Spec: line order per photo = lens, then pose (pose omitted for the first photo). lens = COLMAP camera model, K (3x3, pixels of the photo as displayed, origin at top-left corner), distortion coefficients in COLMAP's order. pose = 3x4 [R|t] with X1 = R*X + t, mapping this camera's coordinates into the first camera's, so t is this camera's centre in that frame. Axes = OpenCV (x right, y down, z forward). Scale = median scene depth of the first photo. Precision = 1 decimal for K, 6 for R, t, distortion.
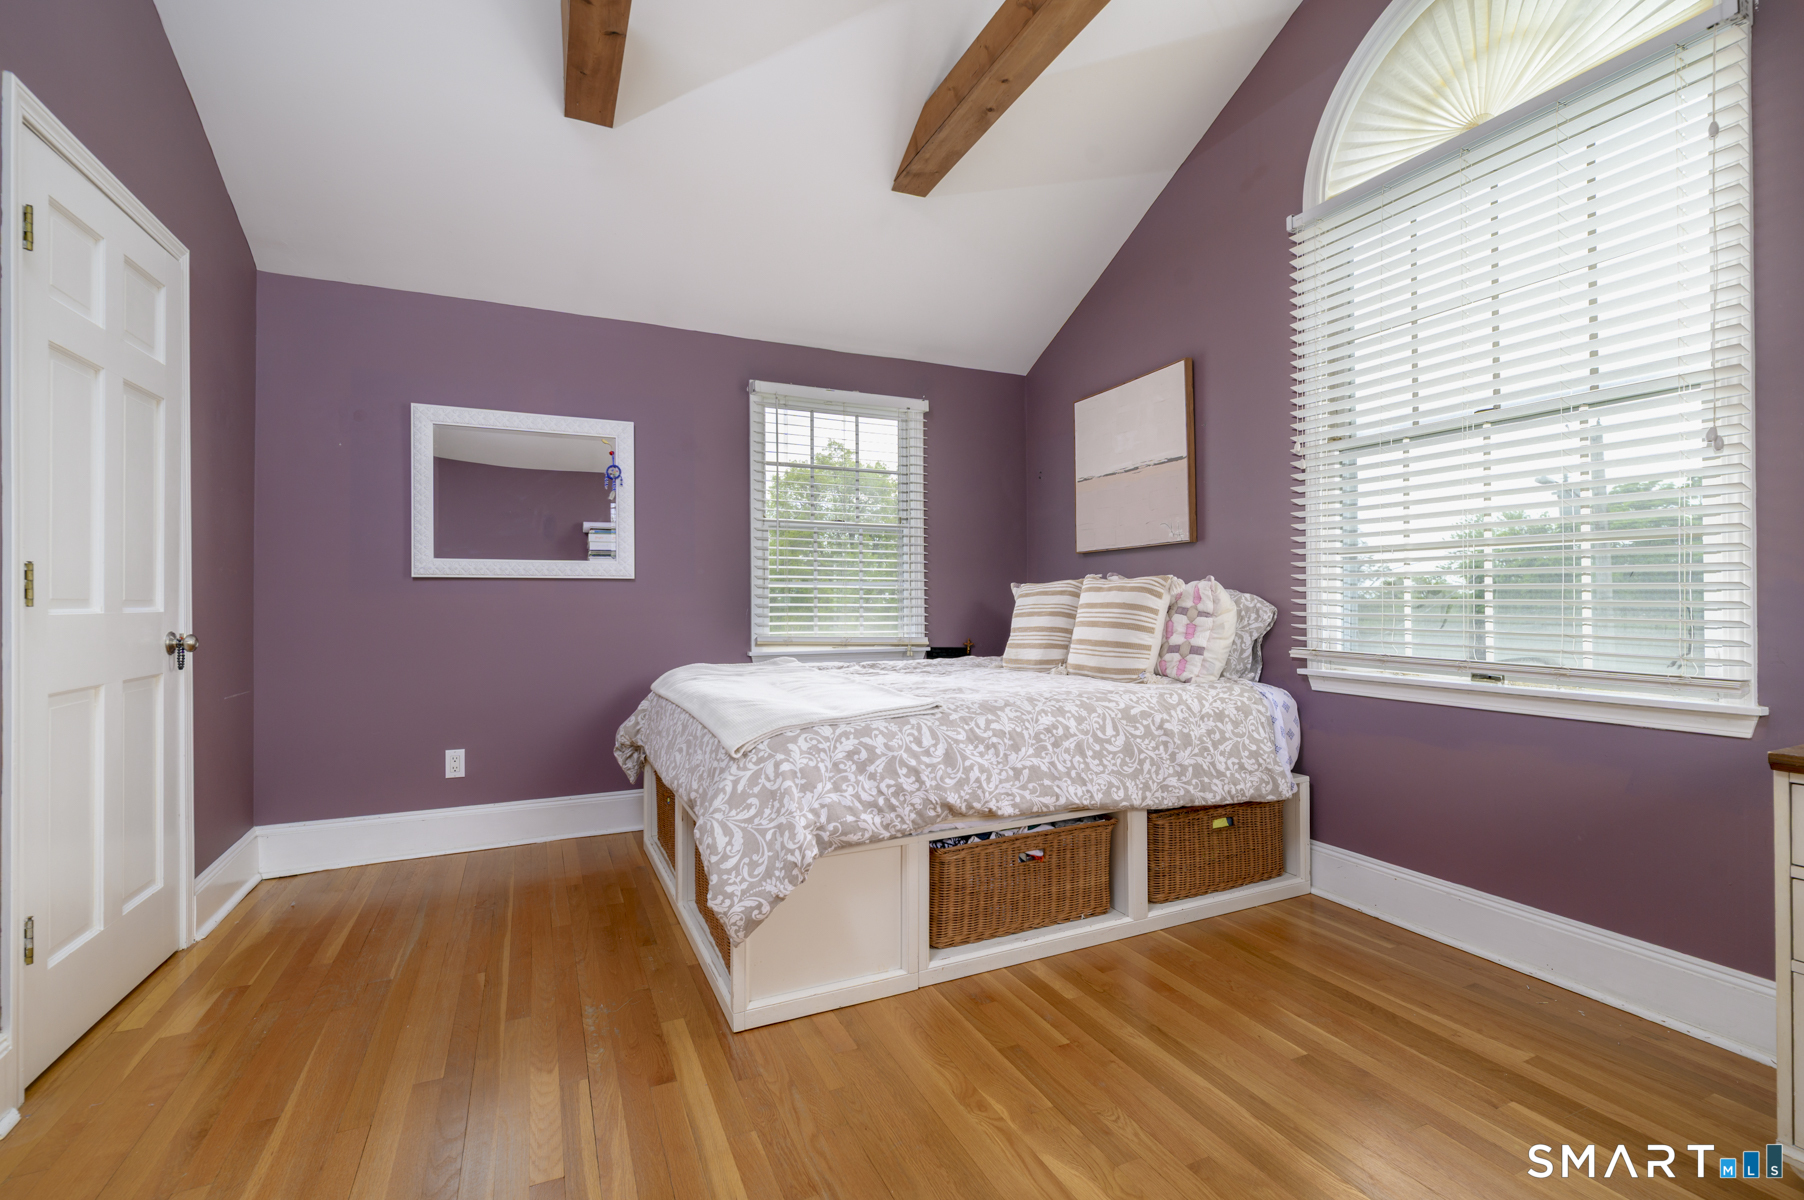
lens RADIAL K [[794.6, 0, 901.8], [0, 794.6, 598.4], [0, 0, 1]] dist [-0.003013, -0.000284]
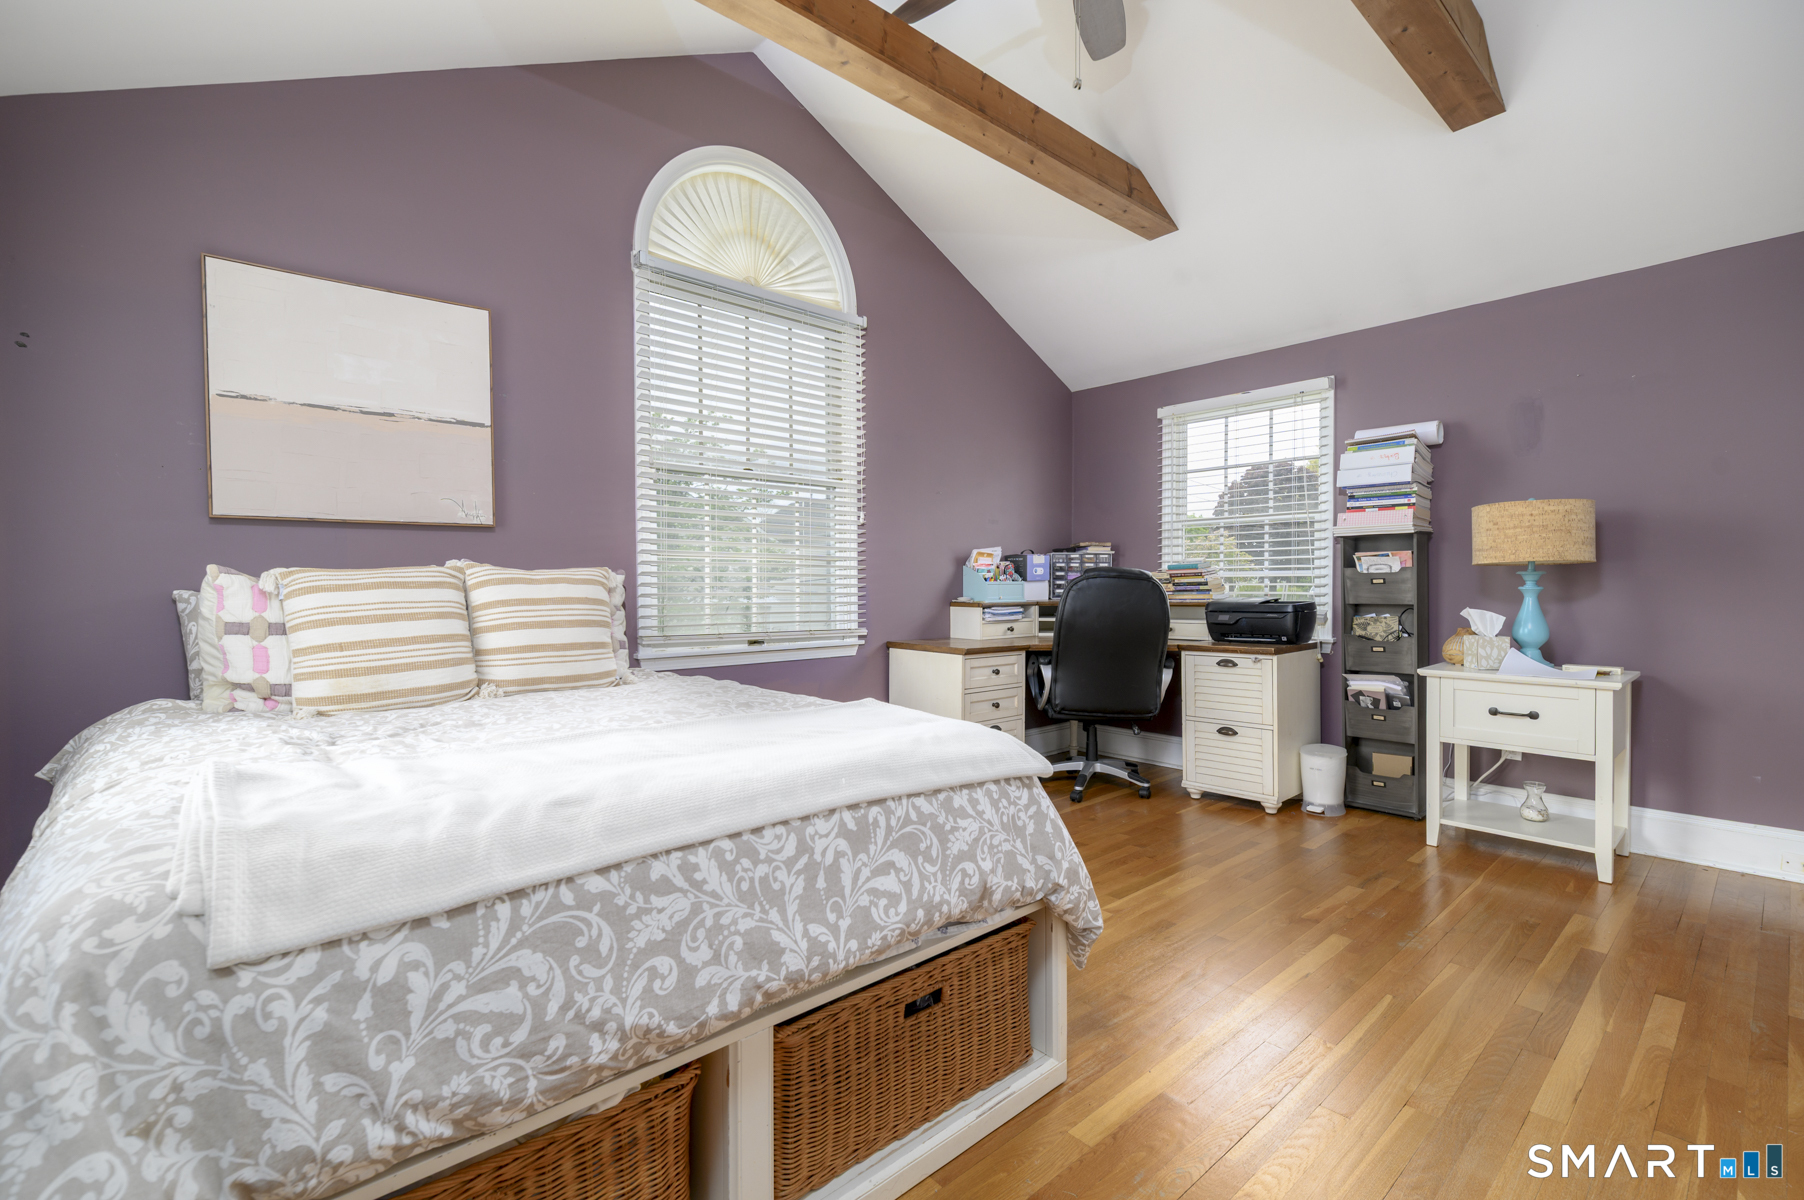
lens RADIAL K [[794.6, 0, 900.5], [0, 794.6, 595.5], [0, 0, 1]] dist [-0.003013, -0.000284]
pose [[-0.285148, -0.003699, 0.958476, -0.586566], [0.004394, 0.999977, 0.005167, 0.000622], [-0.958473, 0.005685, -0.285126, 0.826413]]
